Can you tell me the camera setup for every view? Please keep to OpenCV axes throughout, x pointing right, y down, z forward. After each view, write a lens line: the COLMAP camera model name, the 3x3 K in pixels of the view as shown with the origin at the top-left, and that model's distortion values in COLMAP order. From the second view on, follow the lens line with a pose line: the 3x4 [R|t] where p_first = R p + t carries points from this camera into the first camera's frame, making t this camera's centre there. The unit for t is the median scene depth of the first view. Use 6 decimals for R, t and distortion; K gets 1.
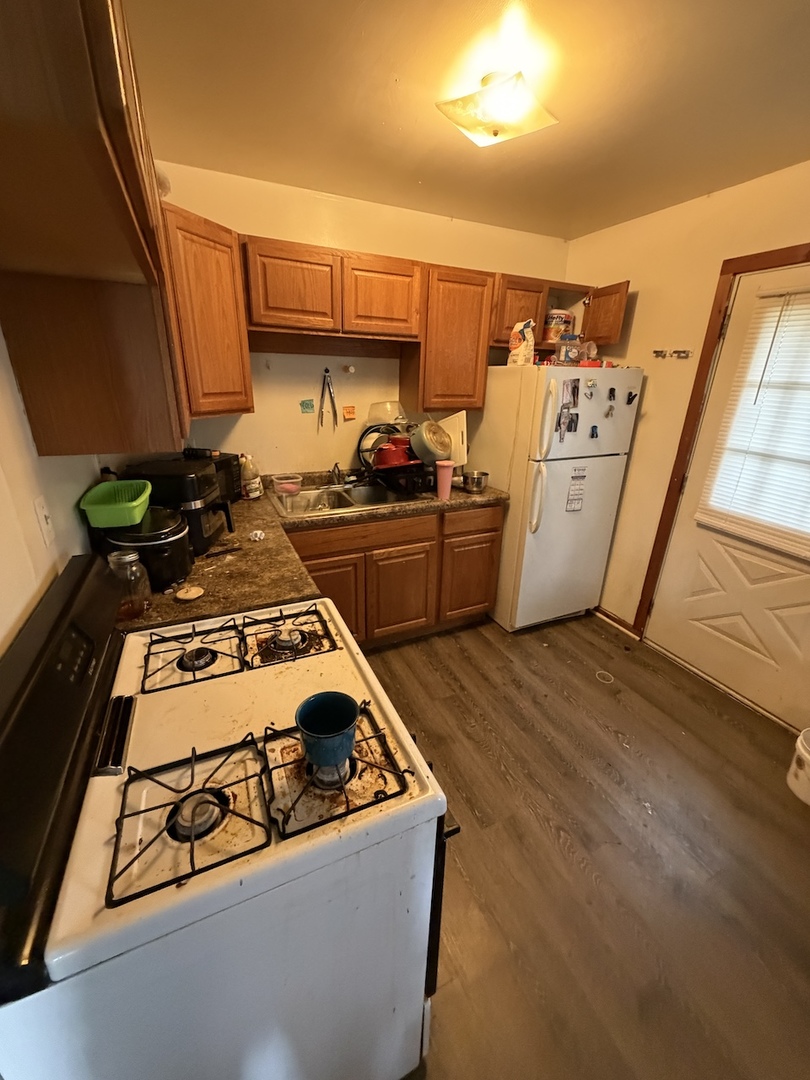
lens RADIAL K [[433.3, 0, 406.1], [0, 433.3, 539.4], [0, 0, 1]] dist [0.000663, 0.000136]
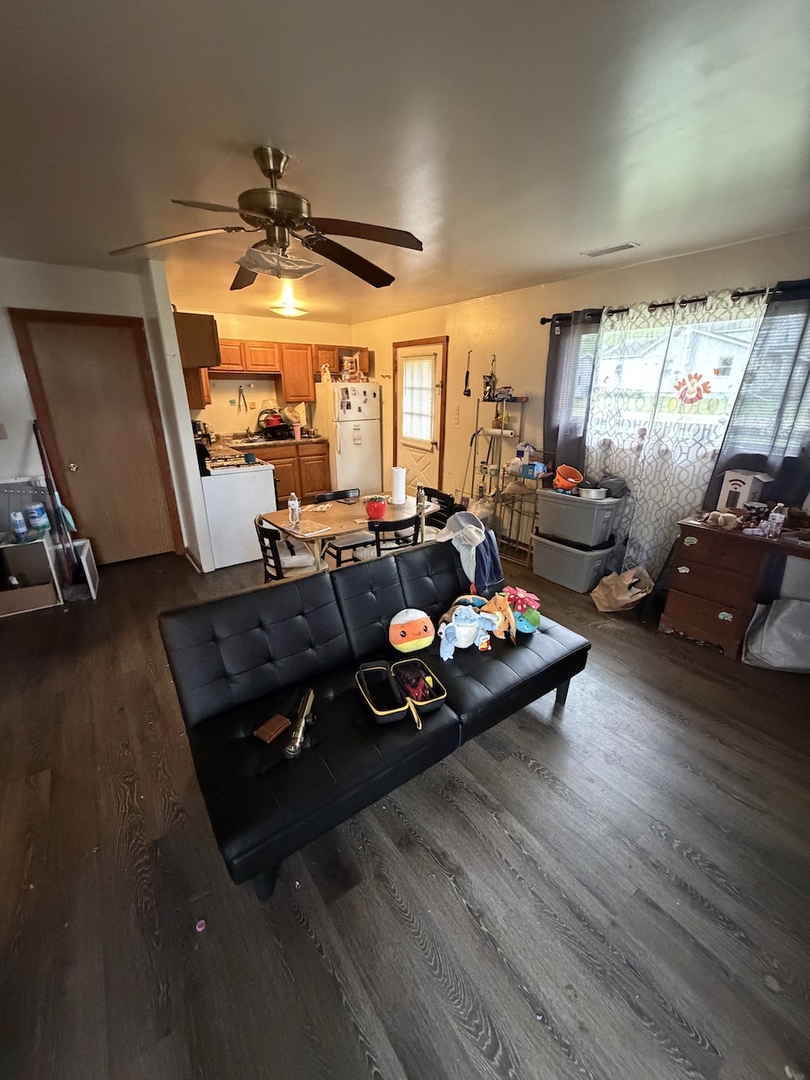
lens RADIAL K [[433.3, 0, 405.8], [0, 433.3, 538.2], [0, 0, 1]] dist [0.000663, 0.000136]
pose [[0.982469, -0.083463, 0.166702, 0.225994], [0.087007, 0.996108, -0.014057, 0.517322], [-0.164880, 0.028315, 0.985907, -1.381276]]
